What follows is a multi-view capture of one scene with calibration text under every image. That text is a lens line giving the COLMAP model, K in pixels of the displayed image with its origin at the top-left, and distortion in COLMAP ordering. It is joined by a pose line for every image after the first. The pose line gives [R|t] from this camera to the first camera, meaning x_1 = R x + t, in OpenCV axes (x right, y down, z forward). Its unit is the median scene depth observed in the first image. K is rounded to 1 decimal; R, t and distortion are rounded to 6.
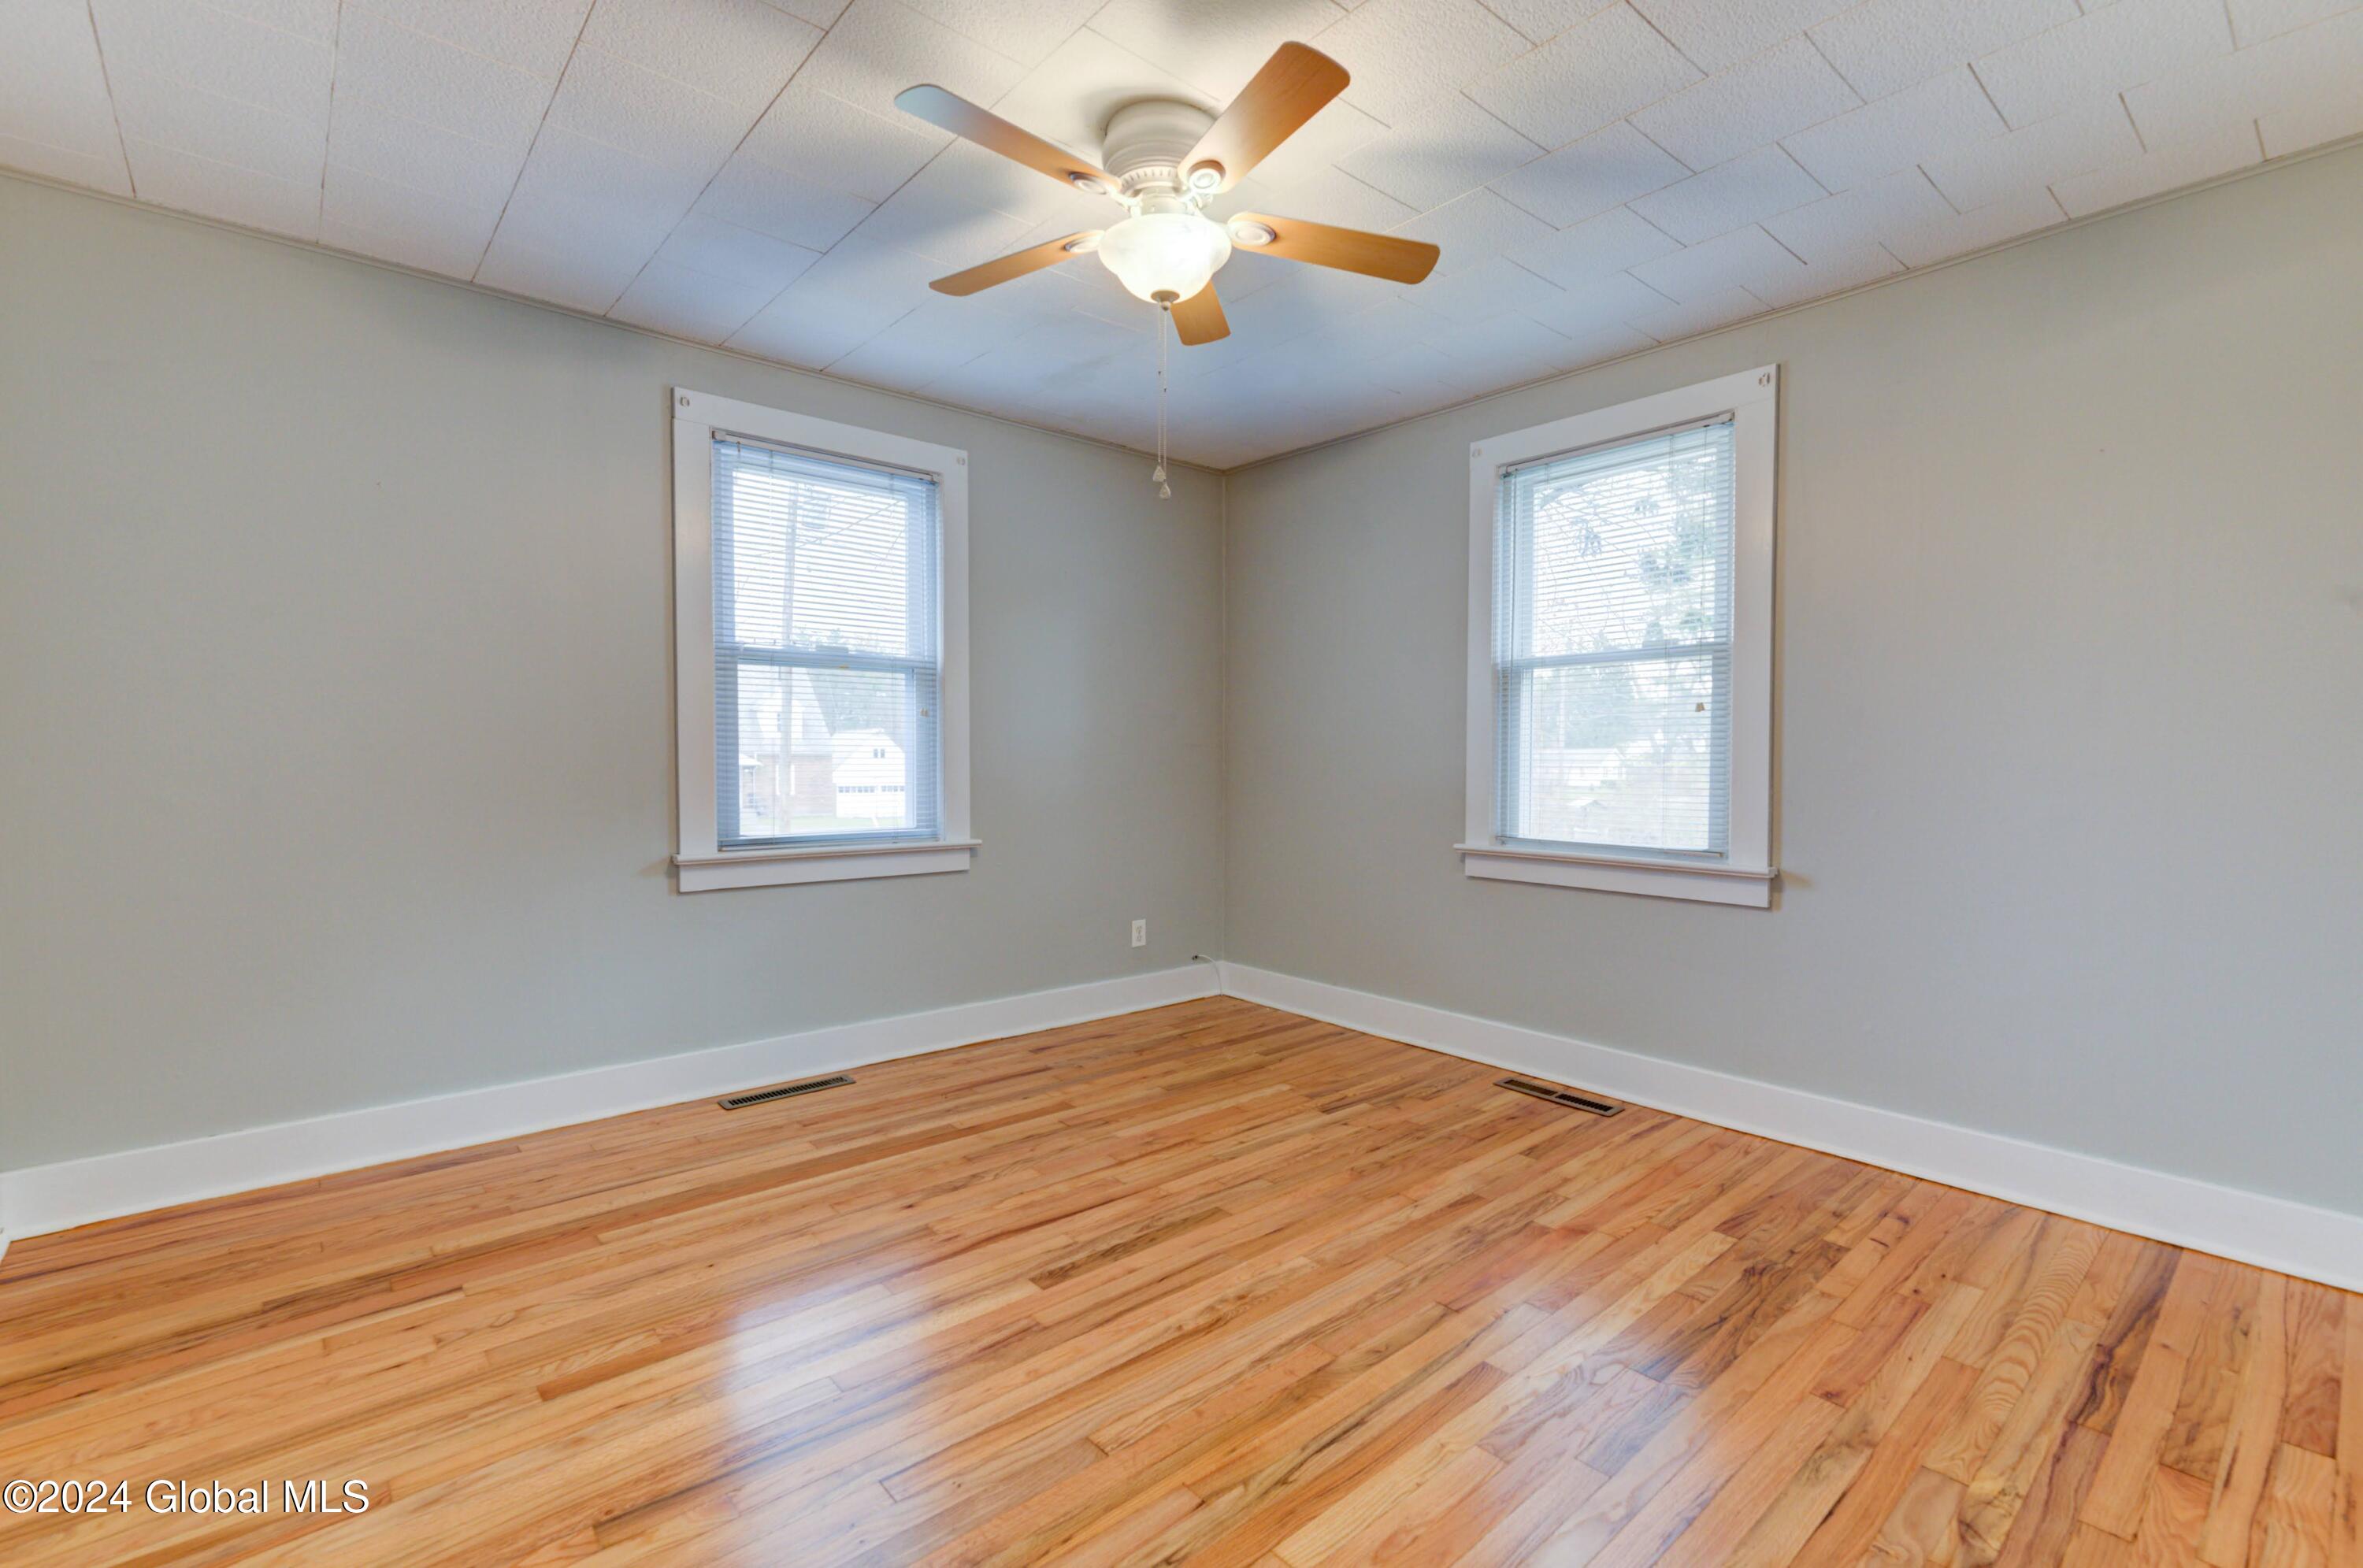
lens RADIAL K [[1004.9, 0, 1147.5], [0, 1004.9, 785.2], [0, 0, 1]] dist [0.012146, -0.000447]
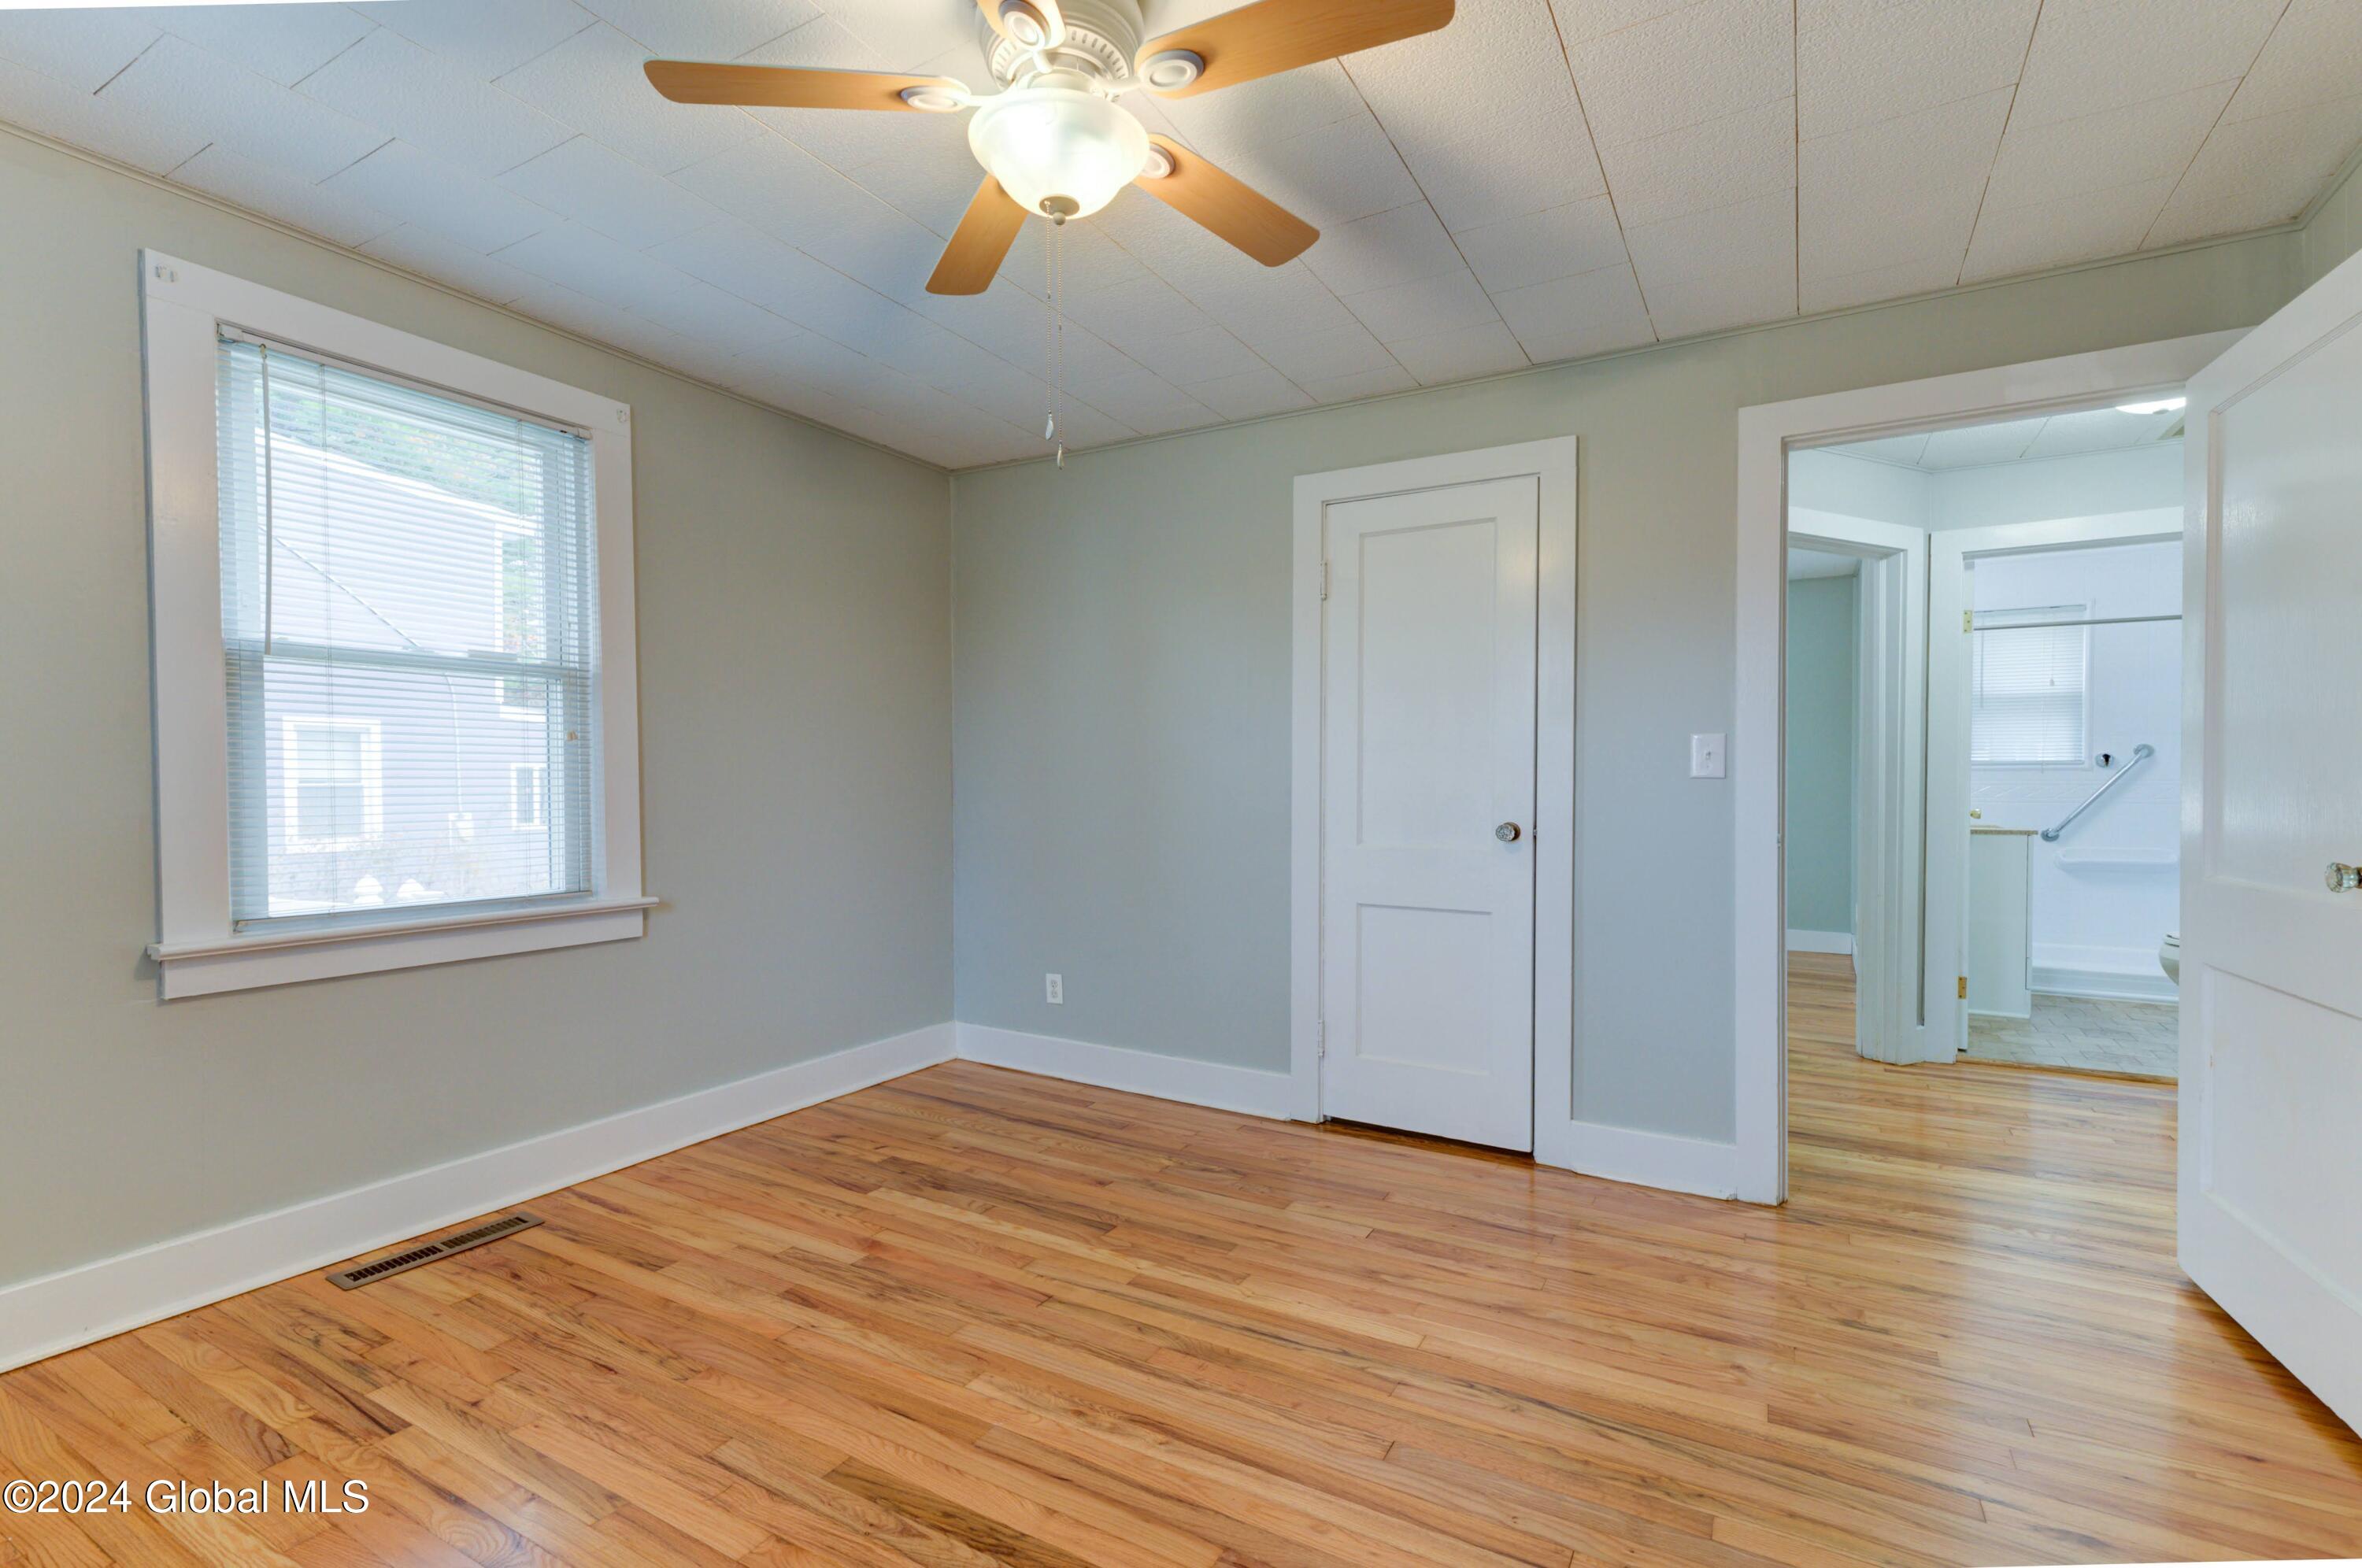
lens RADIAL K [[1004.4, 0, 1147.0], [0, 1004.4, 785.2], [0, 0, 1]] dist [0.012146, -0.000447]
pose [[-0.294568, -0.006481, 0.955609, -0.612580], [0.024228, 0.999605, 0.014247, -0.041072], [-0.955323, 0.027349, -0.294295, 0.954319]]
